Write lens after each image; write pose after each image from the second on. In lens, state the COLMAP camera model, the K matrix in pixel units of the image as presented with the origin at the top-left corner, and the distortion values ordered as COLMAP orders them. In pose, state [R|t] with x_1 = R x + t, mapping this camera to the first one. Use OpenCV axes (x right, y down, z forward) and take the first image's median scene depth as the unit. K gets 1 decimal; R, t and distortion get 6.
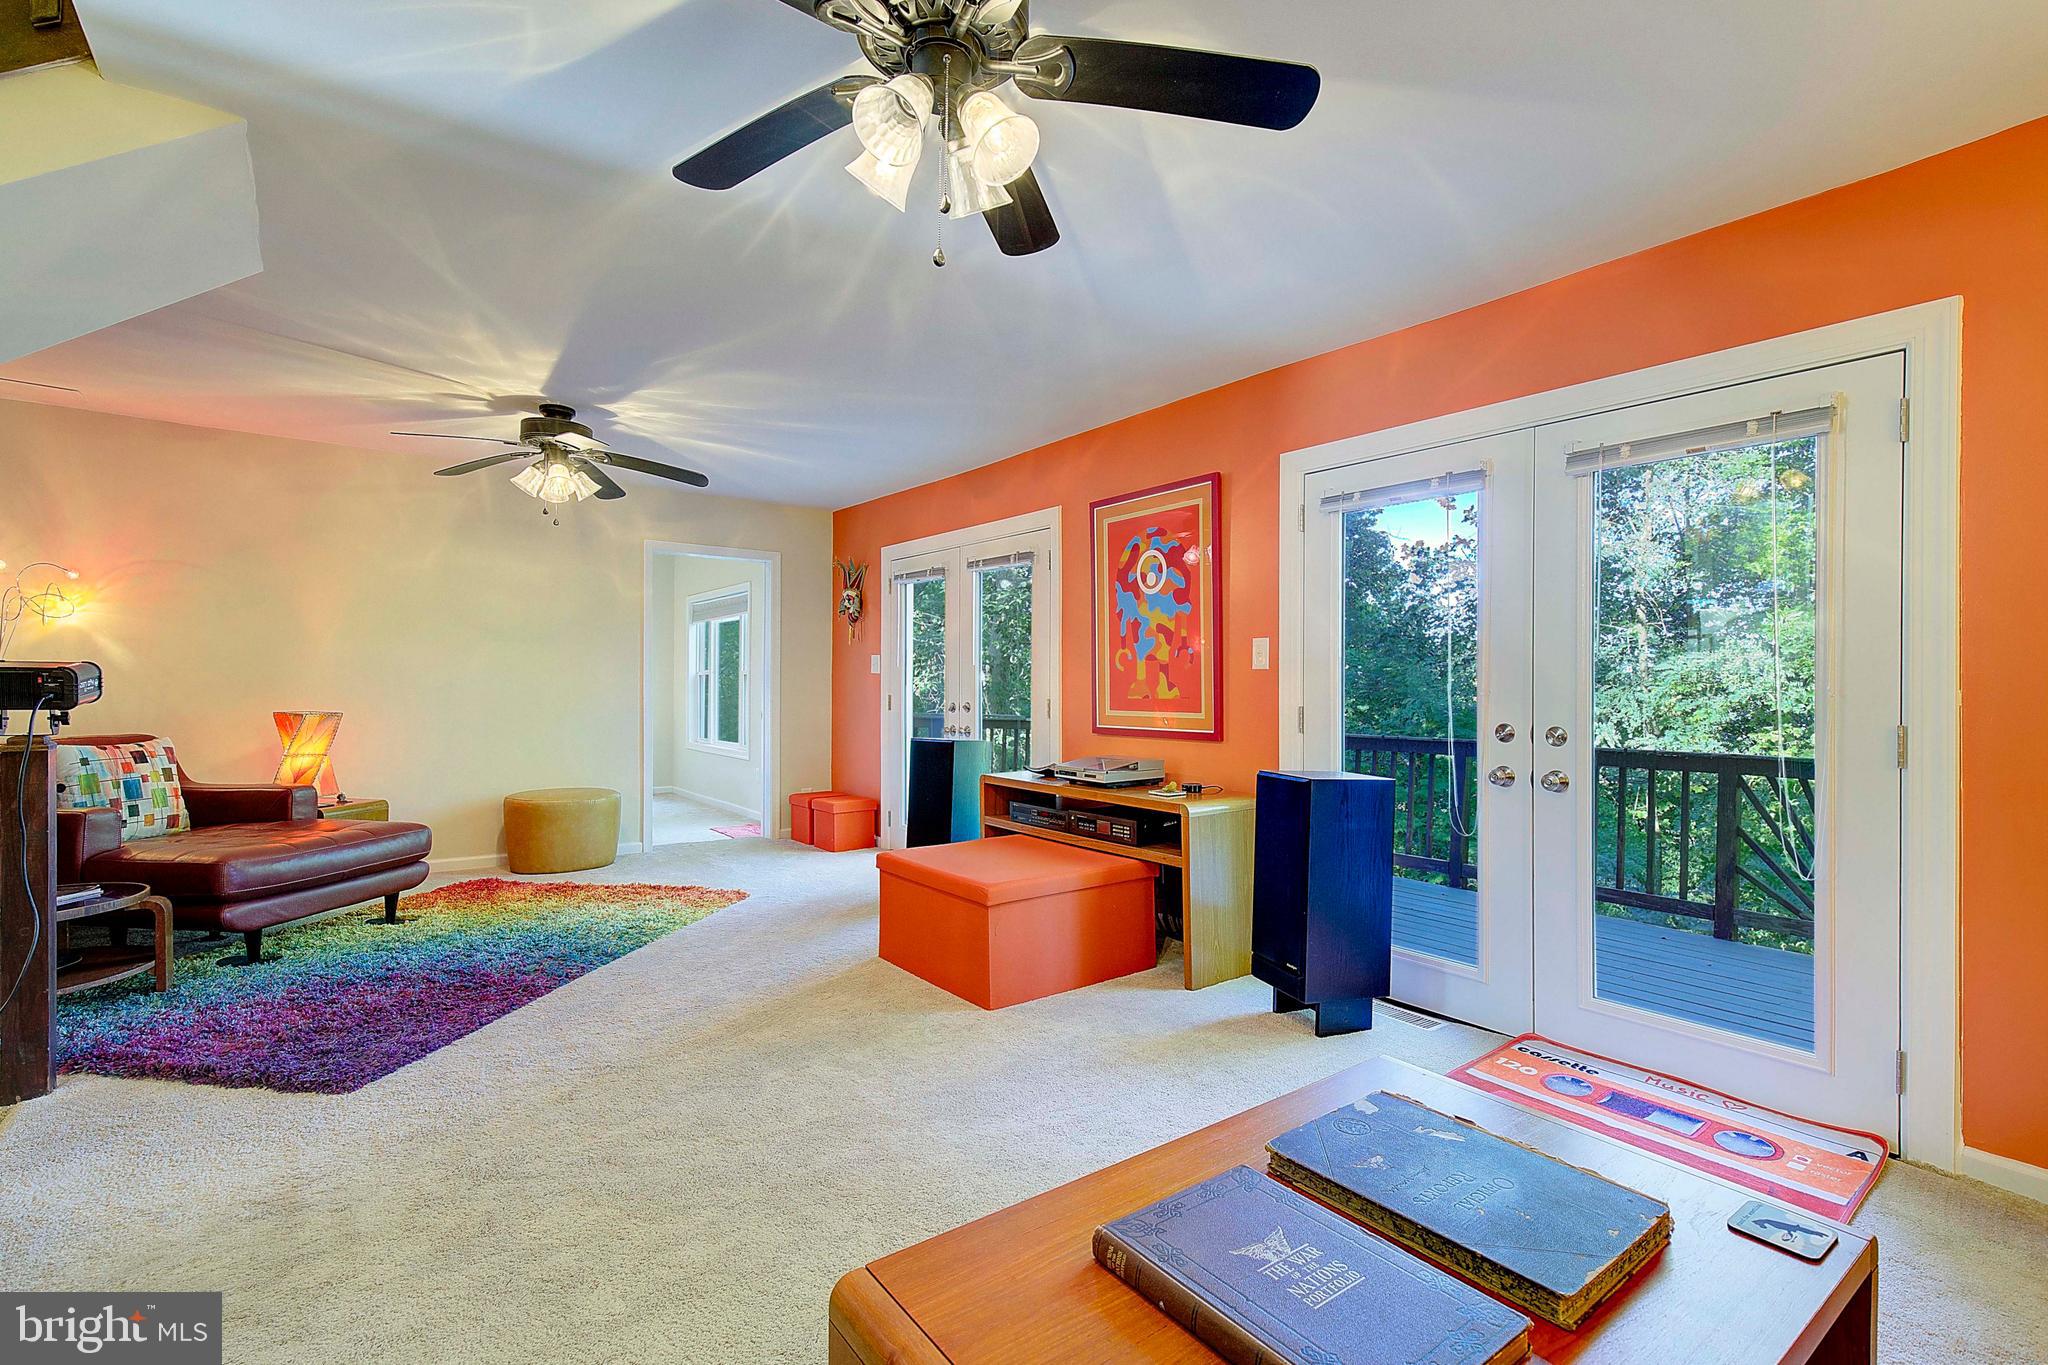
lens RADIAL K [[942.6, 0, 1032.9], [0, 942.6, 695.4], [0, 0, 1]] dist [0.001543, -0.000055]
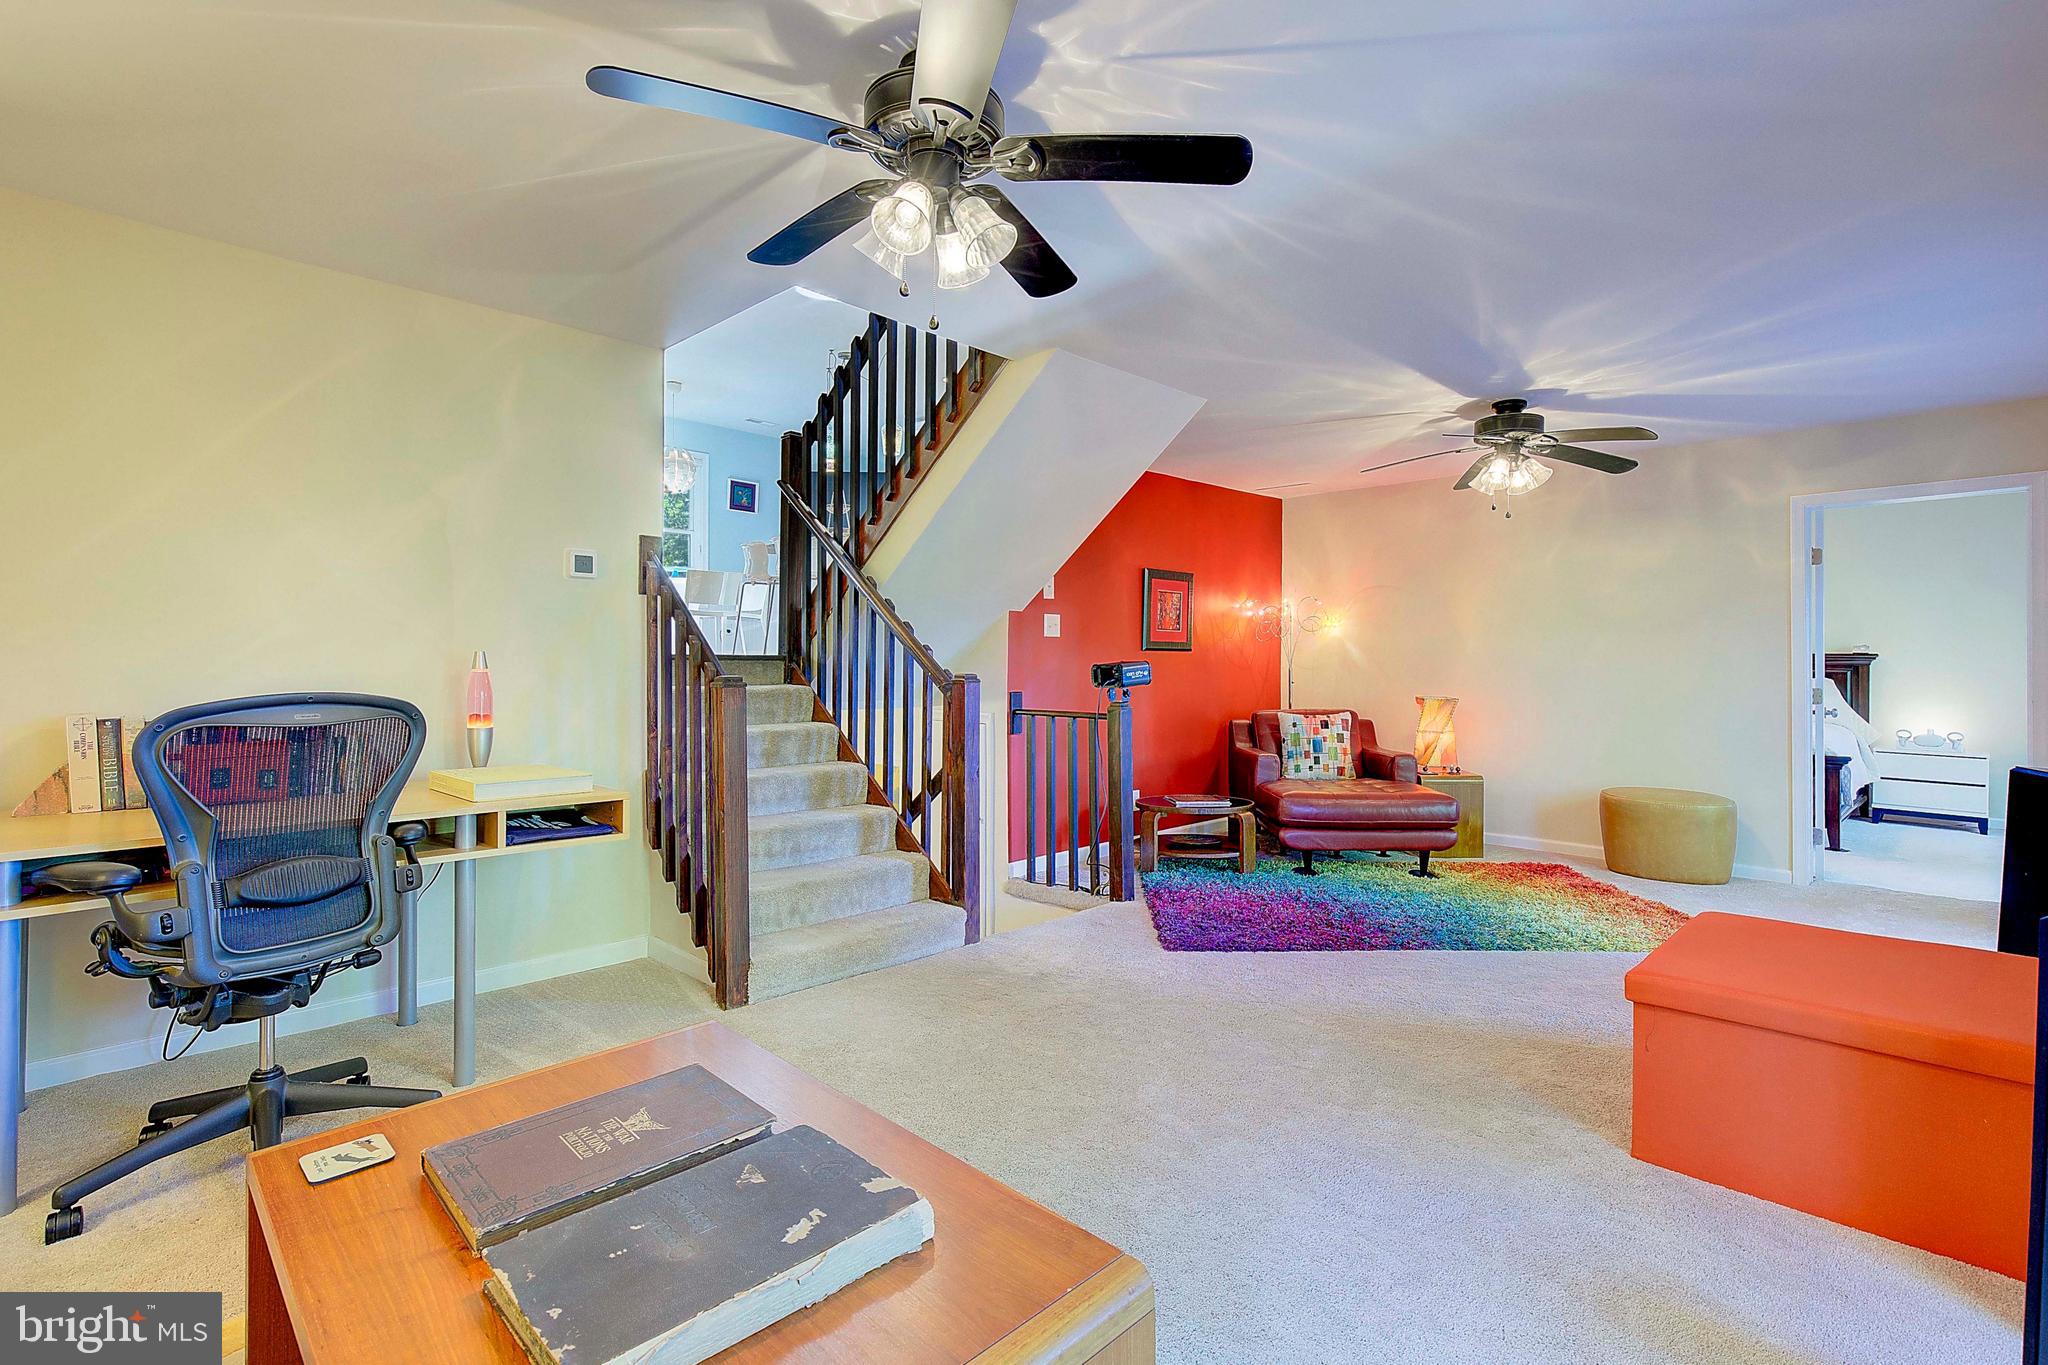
lens RADIAL K [[911.4, 0, 1024.0], [0, 911.4, 682.5], [0, 0, 1]] dist [0.021605, 0.000060]
pose [[0.146206, 0.009195, -0.989211, 0.394056], [-0.013132, 0.999887, 0.007353, -0.003998], [0.989167, 0.011915, 0.146311, 0.339095]]
